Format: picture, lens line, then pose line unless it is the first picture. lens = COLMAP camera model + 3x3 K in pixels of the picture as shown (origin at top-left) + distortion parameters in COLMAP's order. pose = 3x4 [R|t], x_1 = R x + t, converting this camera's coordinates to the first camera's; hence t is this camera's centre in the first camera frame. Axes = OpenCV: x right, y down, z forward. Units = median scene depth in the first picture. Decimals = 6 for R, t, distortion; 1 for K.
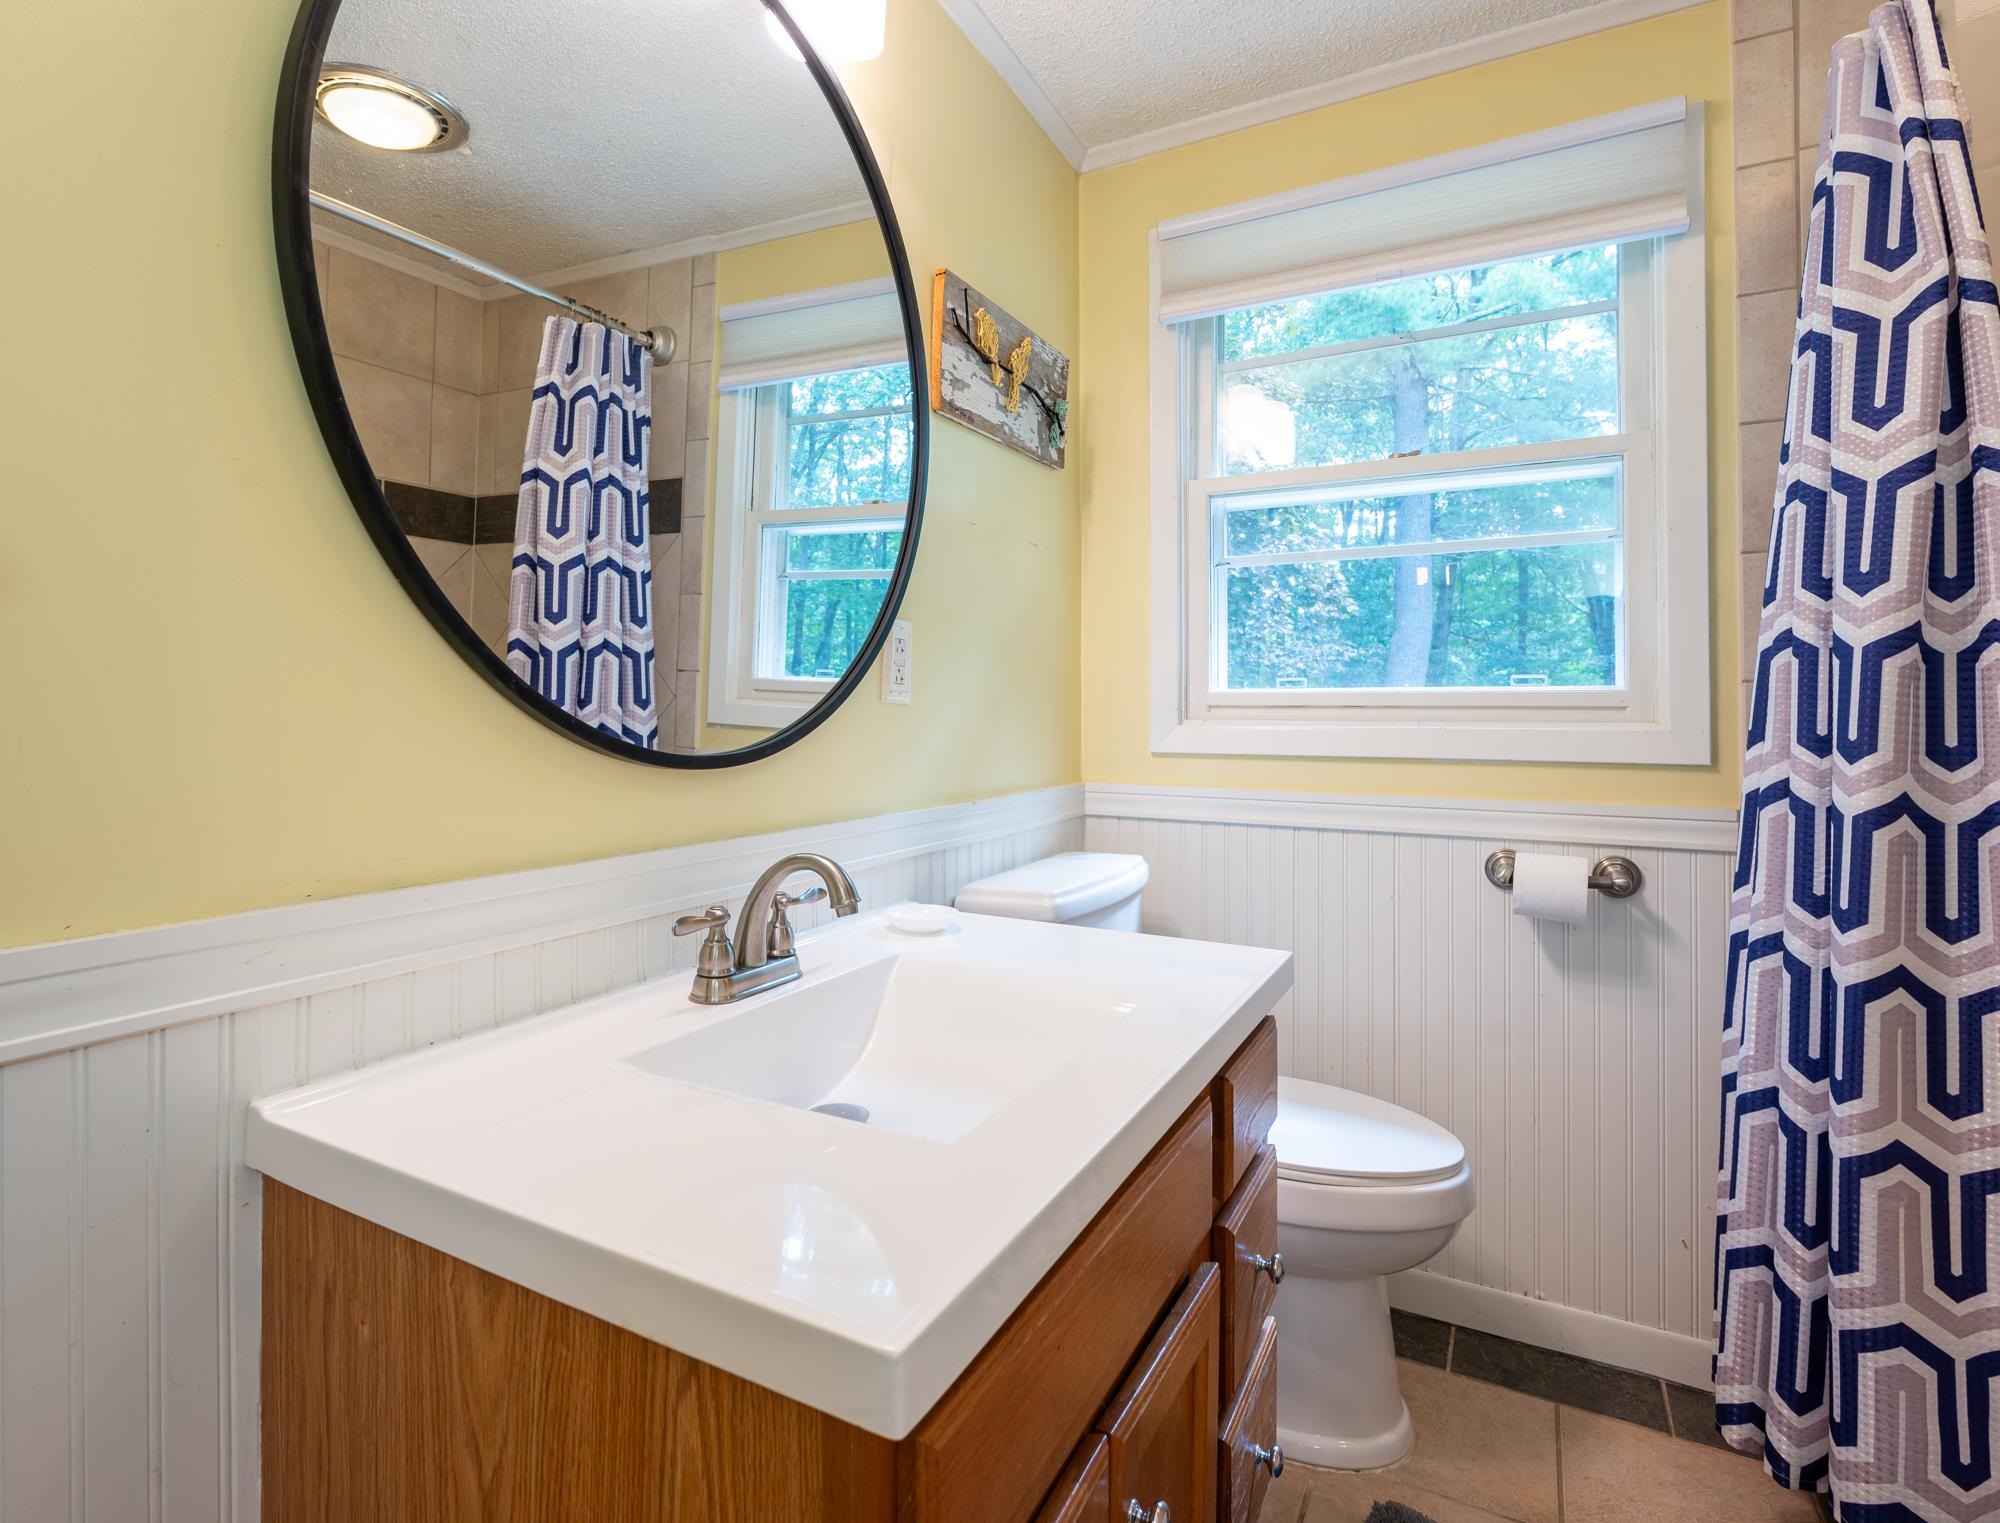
lens RADIAL K [[1034.7, 0, 932.3], [0, 1034.7, 709.1], [0, 0, 1]] dist [-0.011877, 0.000409]
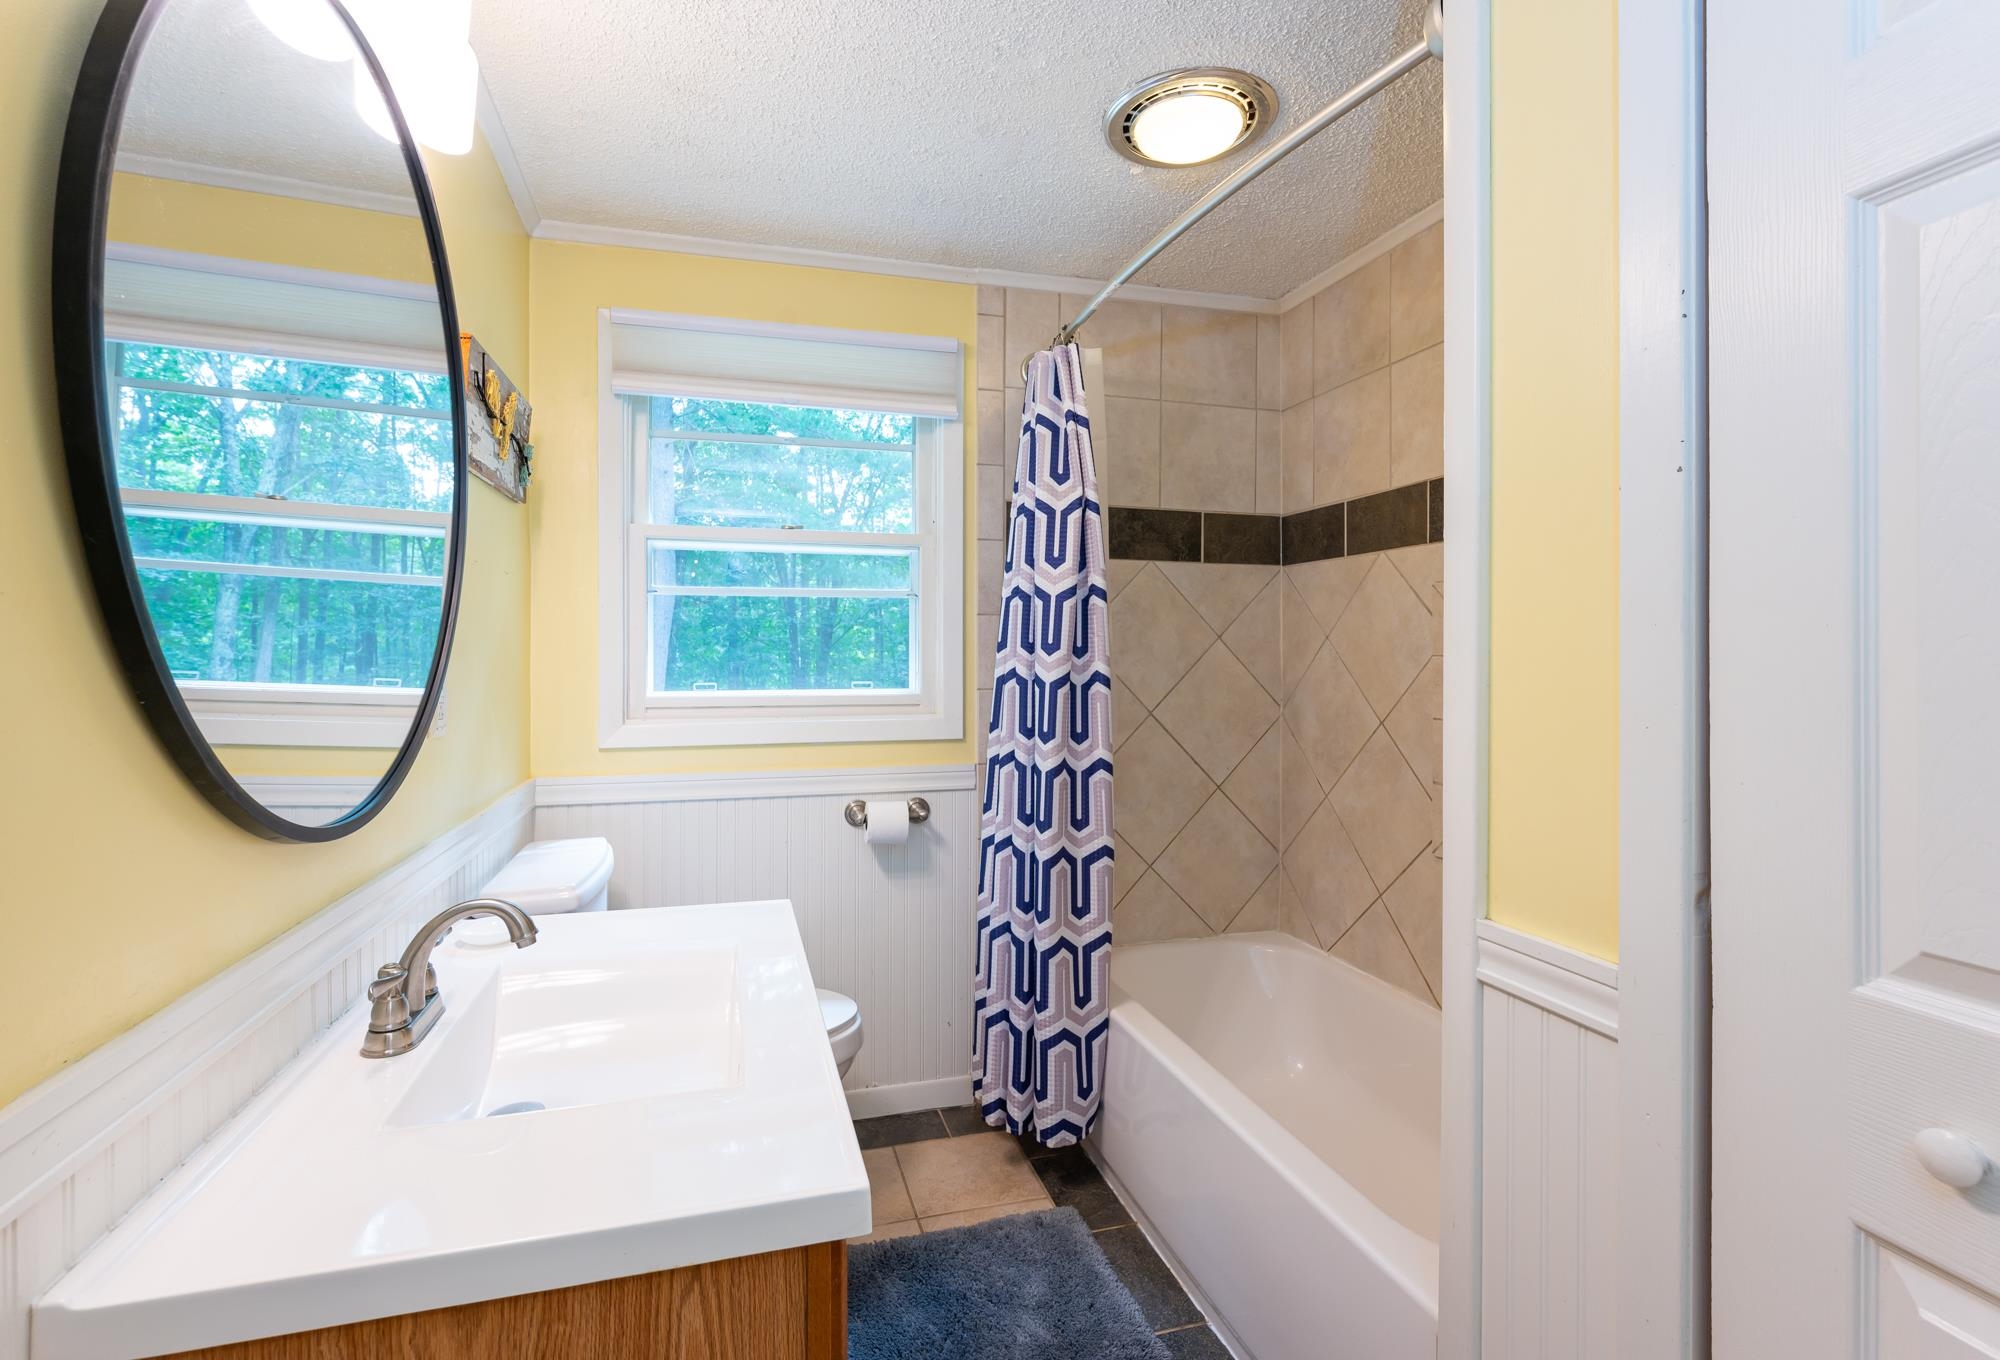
lens RADIAL K [[915.7, 0, 1000.5], [0, 915.7, 670.2], [0, 0, 1]] dist [-0.017451, -0.001508]
pose [[0.679327, -0.013236, 0.733716, -0.380979], [-0.003558, 0.999766, 0.021329, -0.113213], [-0.733827, -0.017100, 0.679121, -0.084196]]
